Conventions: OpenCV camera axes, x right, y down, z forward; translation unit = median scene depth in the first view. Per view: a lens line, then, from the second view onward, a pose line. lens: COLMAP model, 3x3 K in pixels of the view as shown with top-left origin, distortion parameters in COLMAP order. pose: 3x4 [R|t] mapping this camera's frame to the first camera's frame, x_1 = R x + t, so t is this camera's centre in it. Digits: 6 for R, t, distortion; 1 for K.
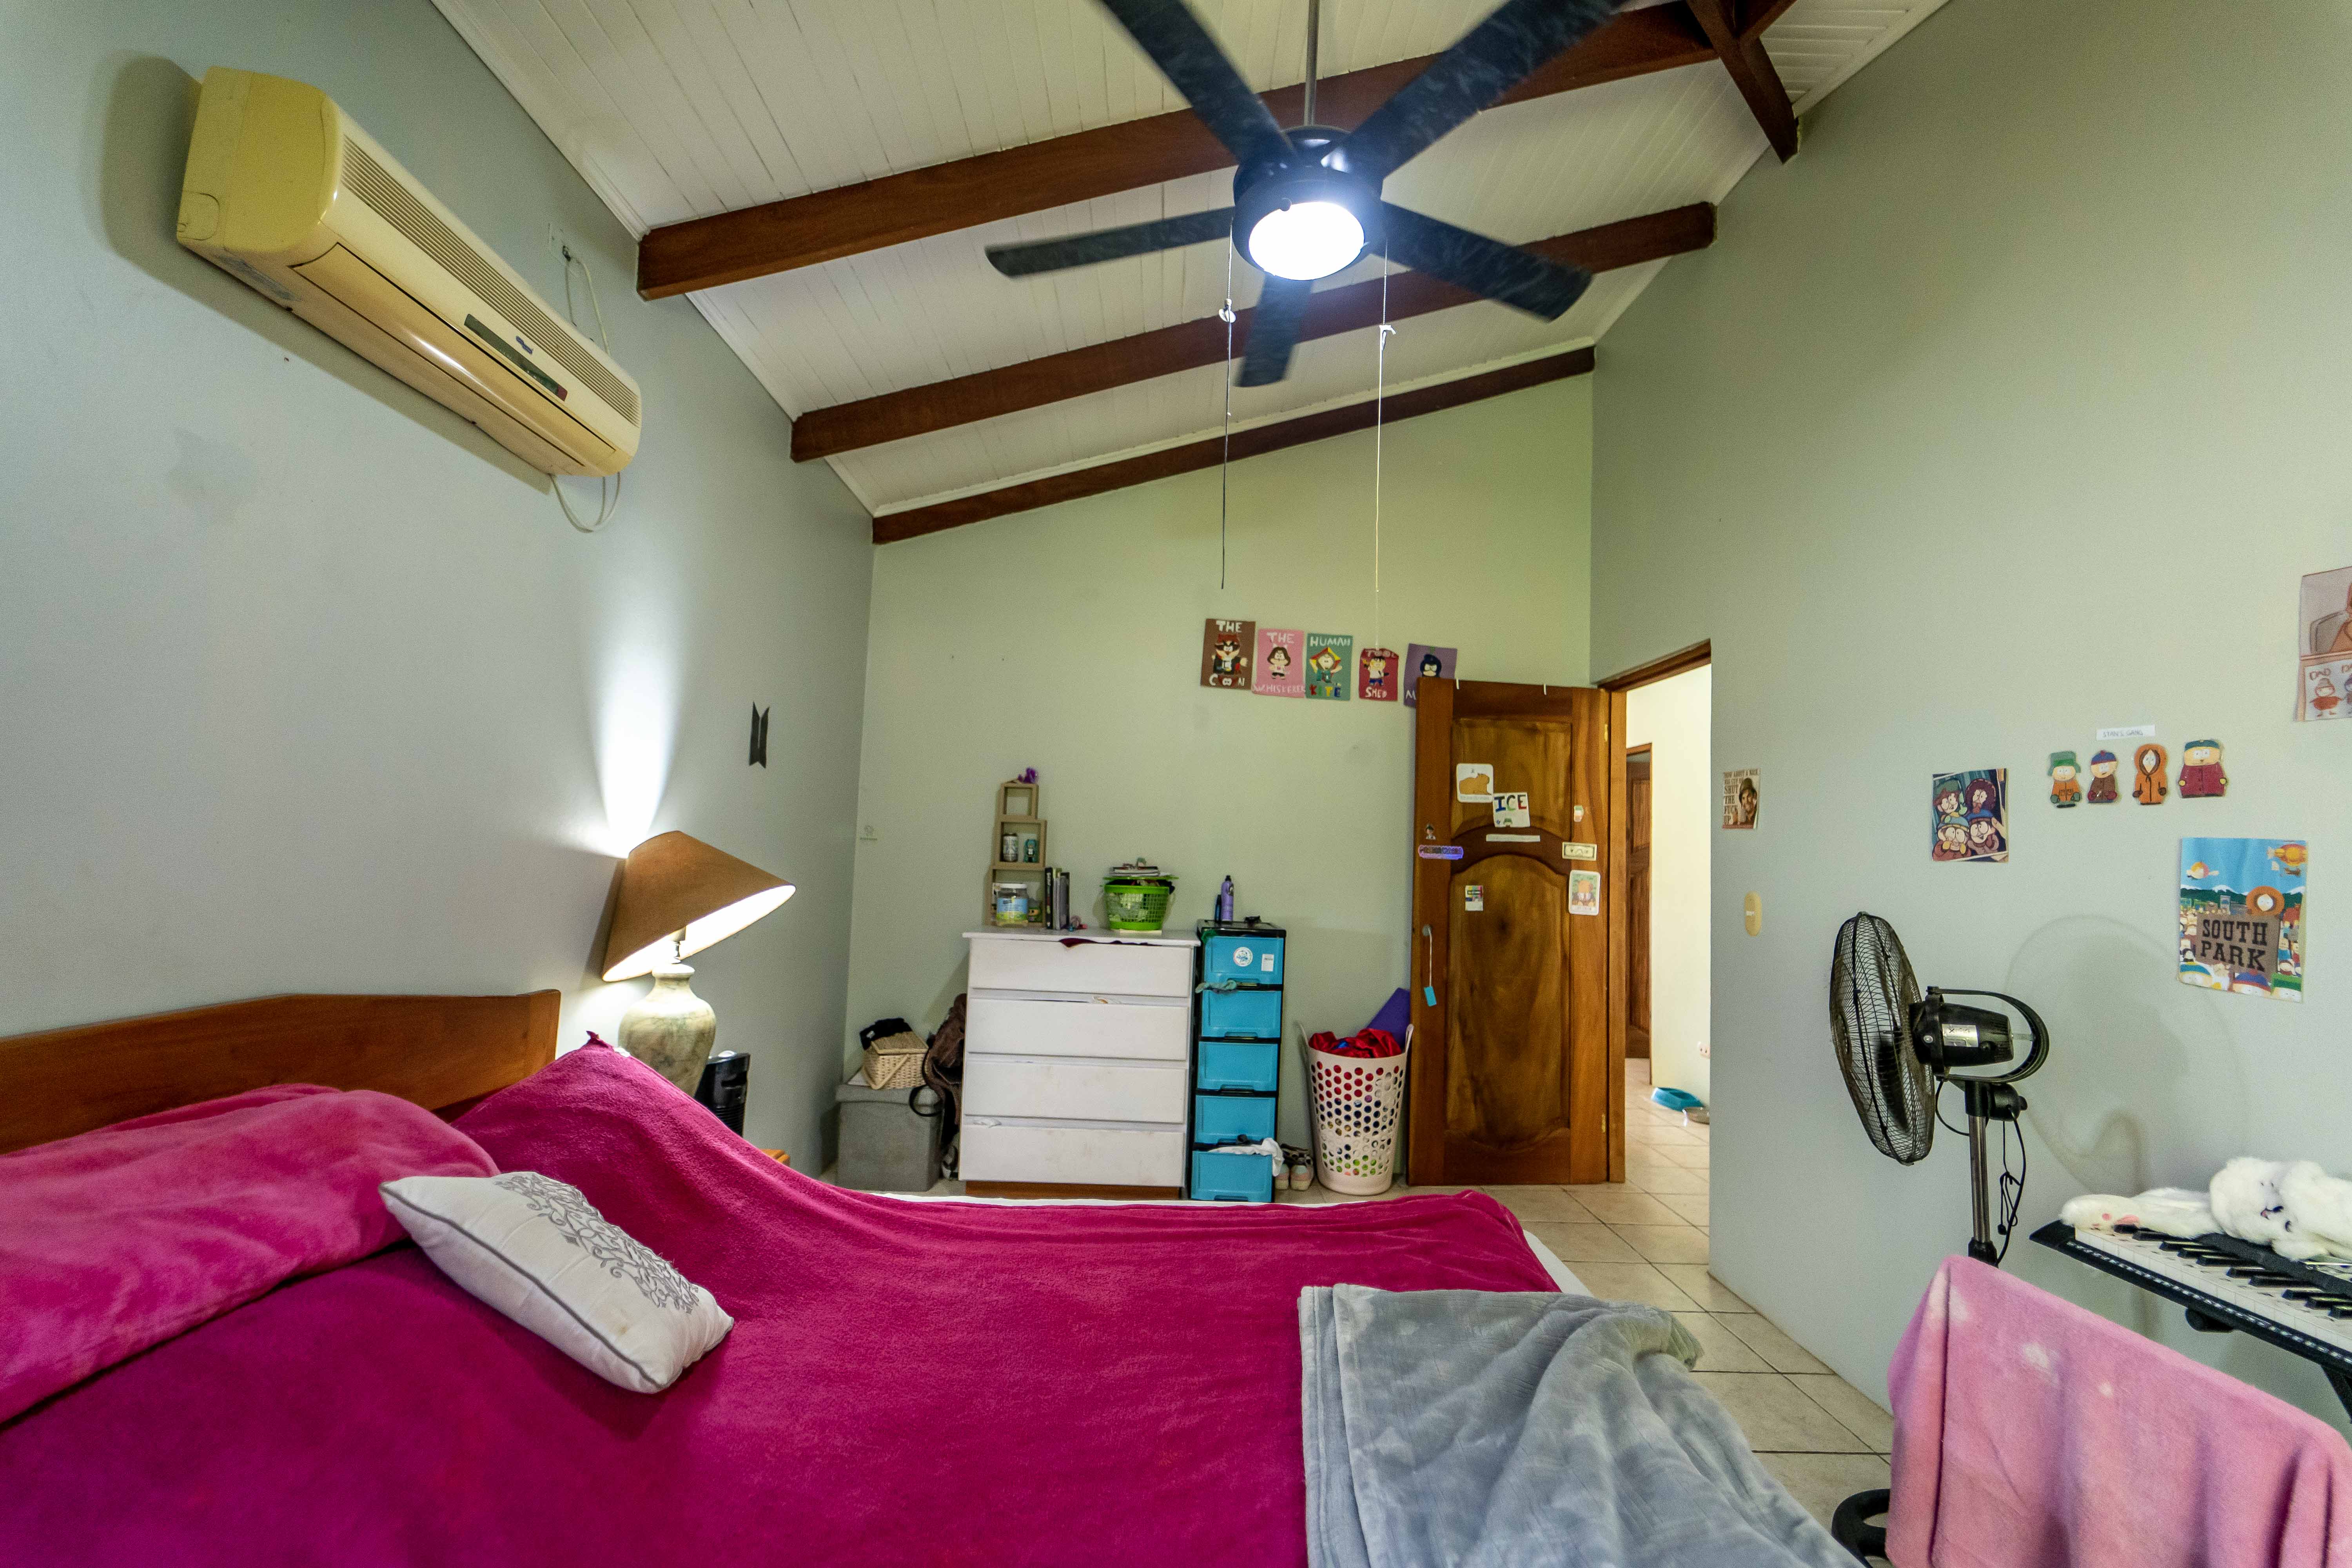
lens RADIAL K [[951.1, 0, 1190.1], [0, 951.1, 792.2], [0, 0, 1]] dist [0.010713, -0.005629]
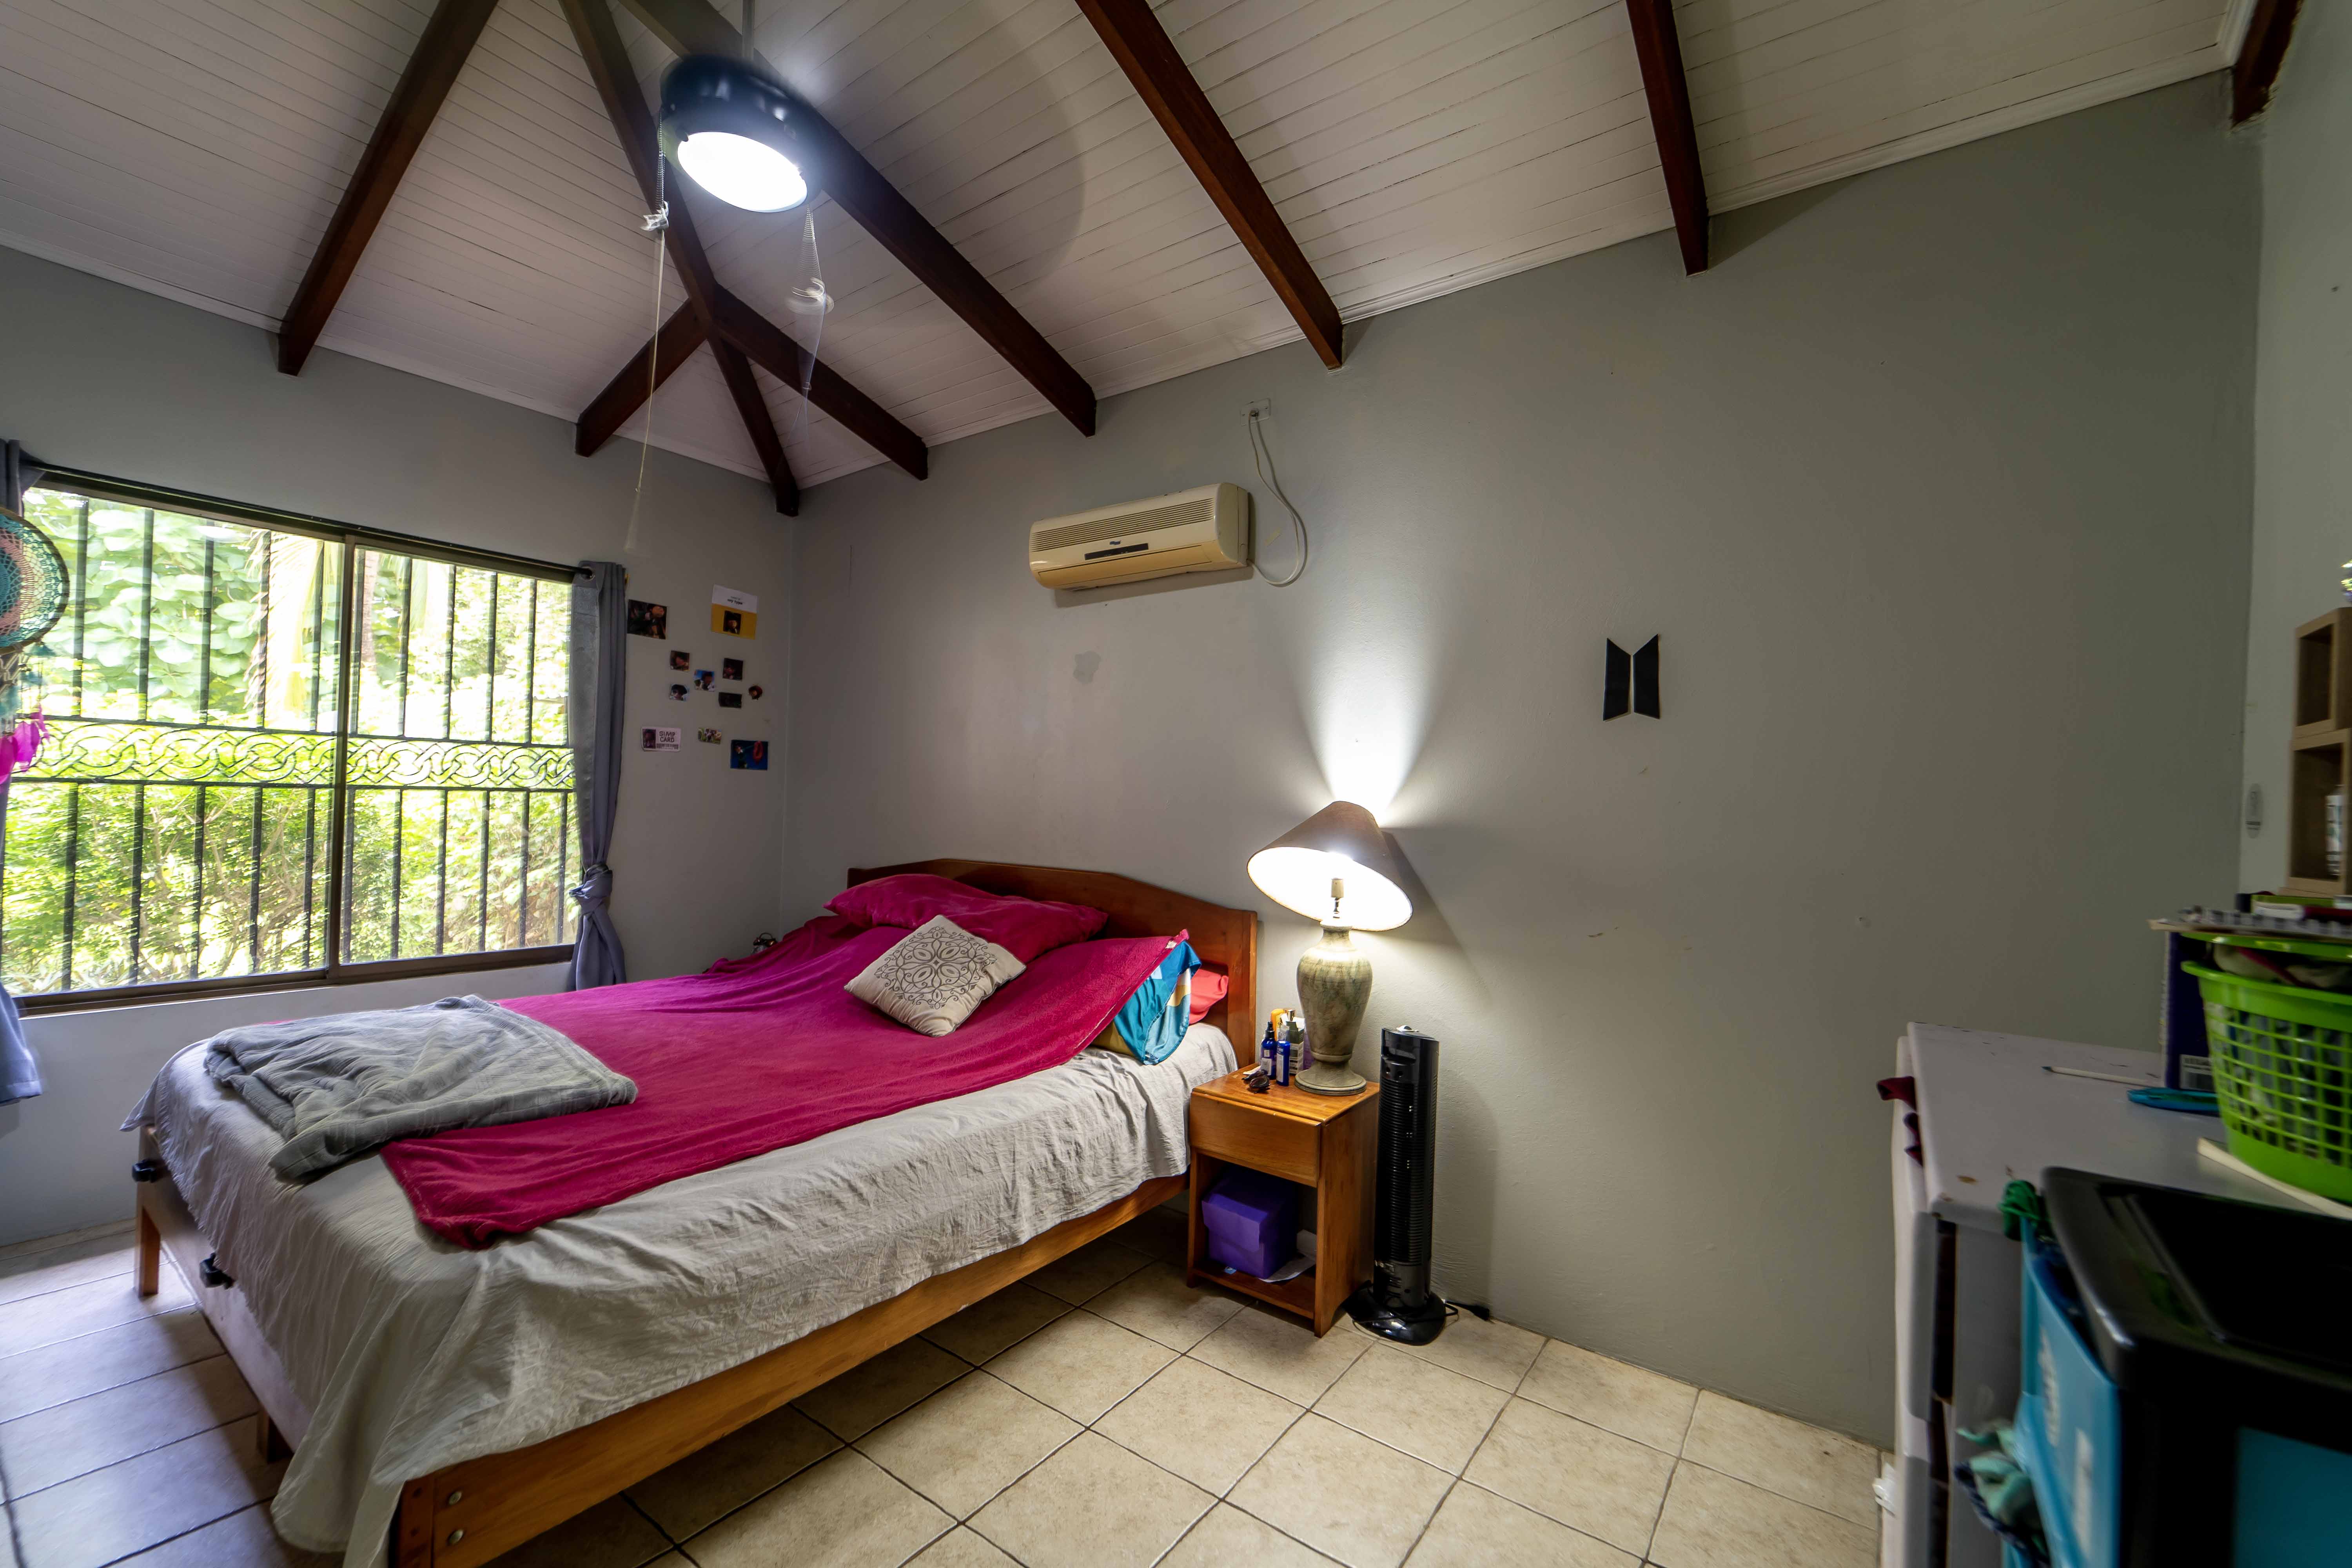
lens RADIAL K [[949.5, 0, 1193.6], [0, 949.5, 795.1], [0, 0, 1]] dist [0.001906, -0.000041]
pose [[-0.590520, -0.060293, -0.804768, 0.301487], [-0.000408, 0.997227, -0.074412, 0.074627], [0.807023, -0.043614, -0.588907, 0.948759]]
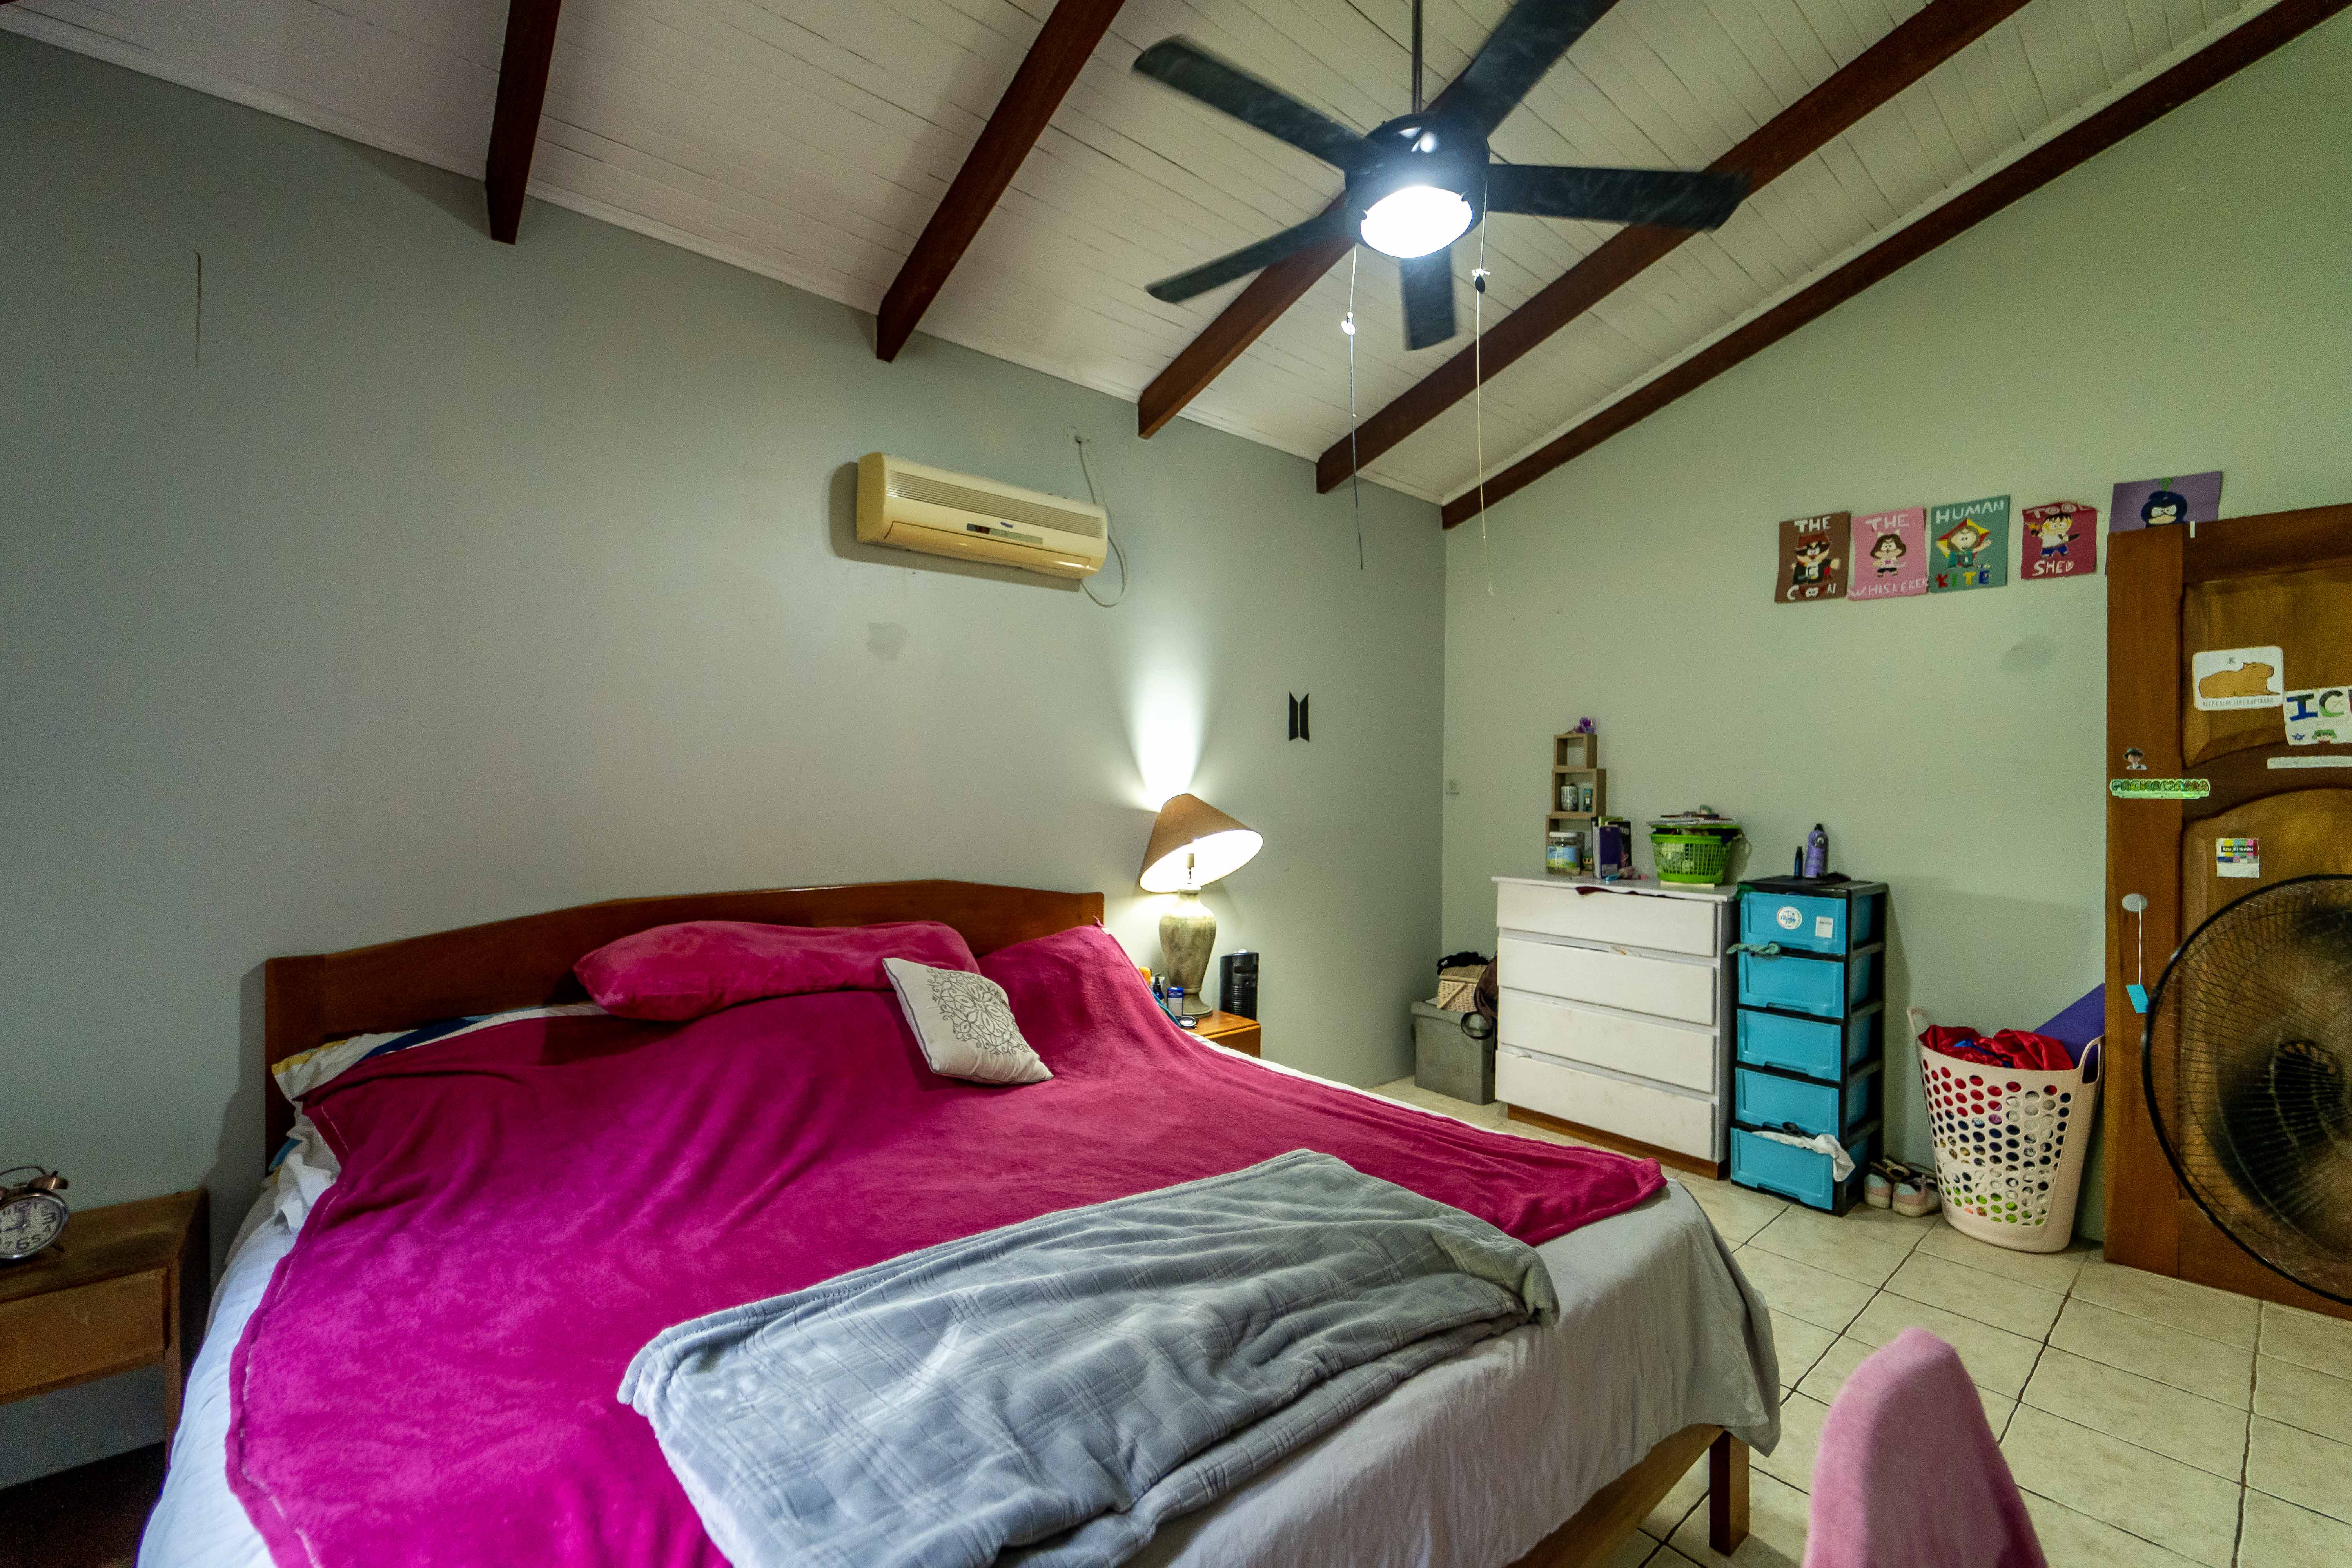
lens RADIAL K [[942.6, 0, 1184.5], [0, 942.6, 781.8], [0, 0, 1]] dist [0.013248, 0.000188]
pose [[0.638764, -0.037789, -0.768474, 0.362951], [0.066646, 0.997757, 0.006332, 0.008760], [0.766511, -0.055260, 0.639850, 0.043596]]
